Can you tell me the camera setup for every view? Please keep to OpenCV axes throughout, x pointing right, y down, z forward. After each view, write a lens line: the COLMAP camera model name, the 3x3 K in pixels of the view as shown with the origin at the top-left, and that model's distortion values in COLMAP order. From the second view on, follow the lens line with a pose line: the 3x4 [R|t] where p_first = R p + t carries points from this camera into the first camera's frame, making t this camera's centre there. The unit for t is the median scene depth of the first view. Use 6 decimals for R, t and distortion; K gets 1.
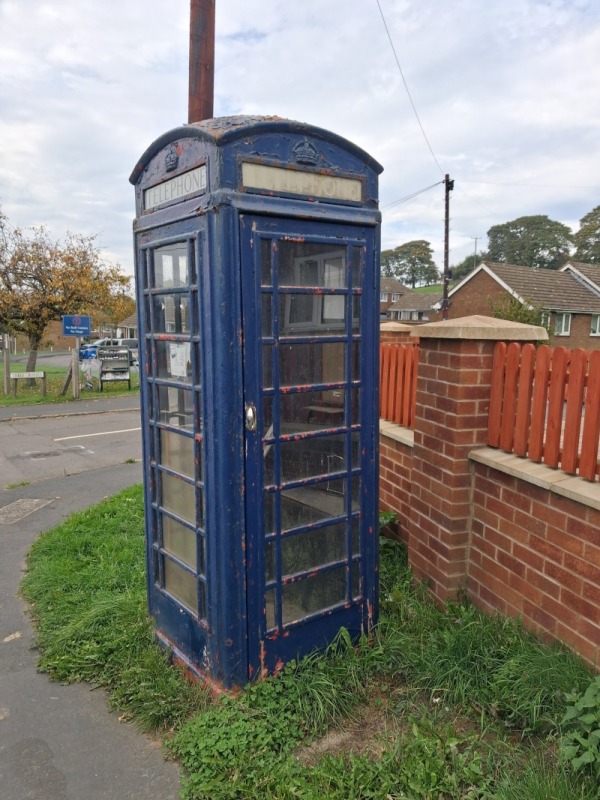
lens RADIAL K [[629.2, 0, 300.0], [0, 629.2, 400.0], [0, 0, 1]] dist [-0.014384, -0.013101]
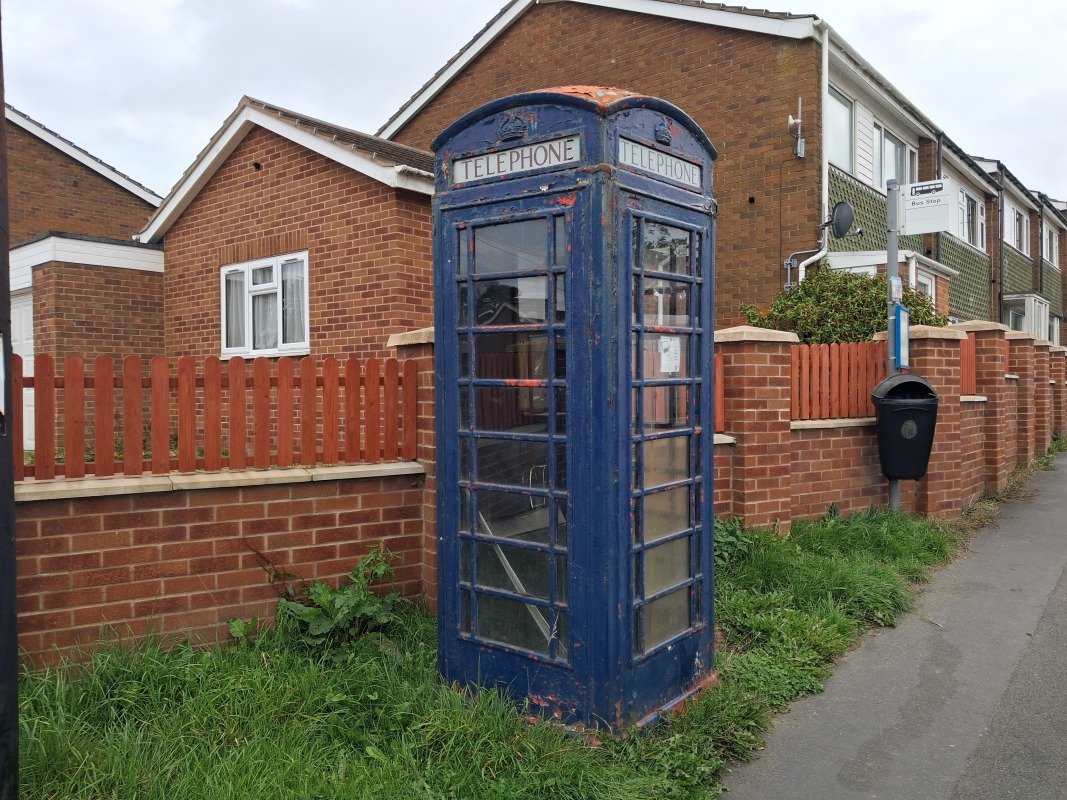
lens RADIAL K [[839.3, 0, 533.5], [0, 839.3, 400.0], [0, 0, 1]] dist [-0.014384, -0.013101]
pose [[-0.261444, -0.037758, 0.964480, -1.224745], [0.131875, 0.988467, 0.074445, -0.107185], [-0.956167, 0.146654, -0.253450, 1.413691]]
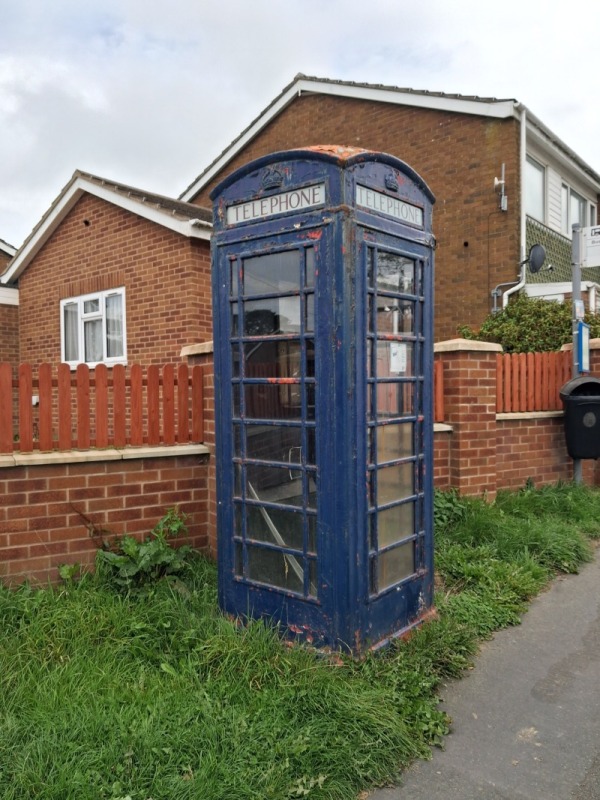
lens RADIAL K [[628.1, 0, 279.9], [0, 628.1, 412.9], [0, 0, 1]] dist [-0.021925, -0.006170]
pose [[-0.225068, -0.049727, 0.973073, -1.180138], [0.138996, 0.986844, 0.082579, -0.082821], [-0.964378, 0.153839, -0.215195, 1.380978]]
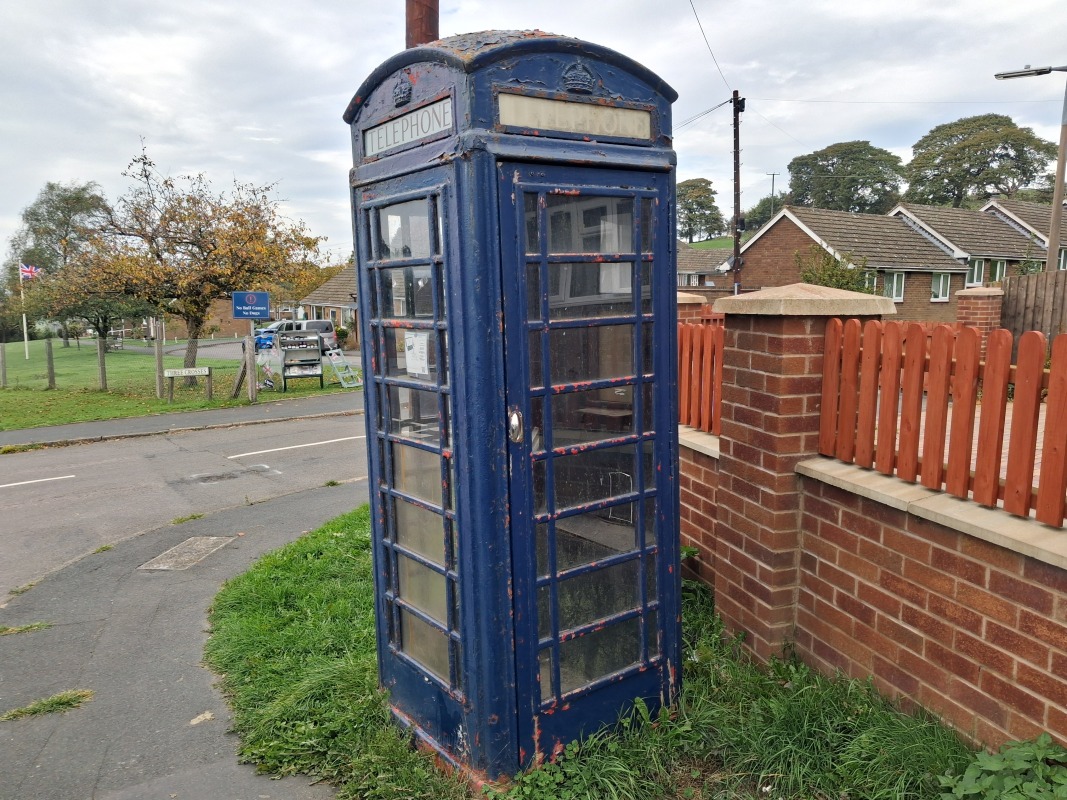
lens RADIAL K [[839.3, 0, 533.5], [0, 839.3, 400.0], [0, 0, 1]] dist [-0.014384, -0.013101]
pose [[0.999689, -0.023059, -0.009522, -0.040240], [0.023107, 0.999721, 0.004966, -0.007291], [0.009404, -0.005185, 0.999942, -0.019610]]
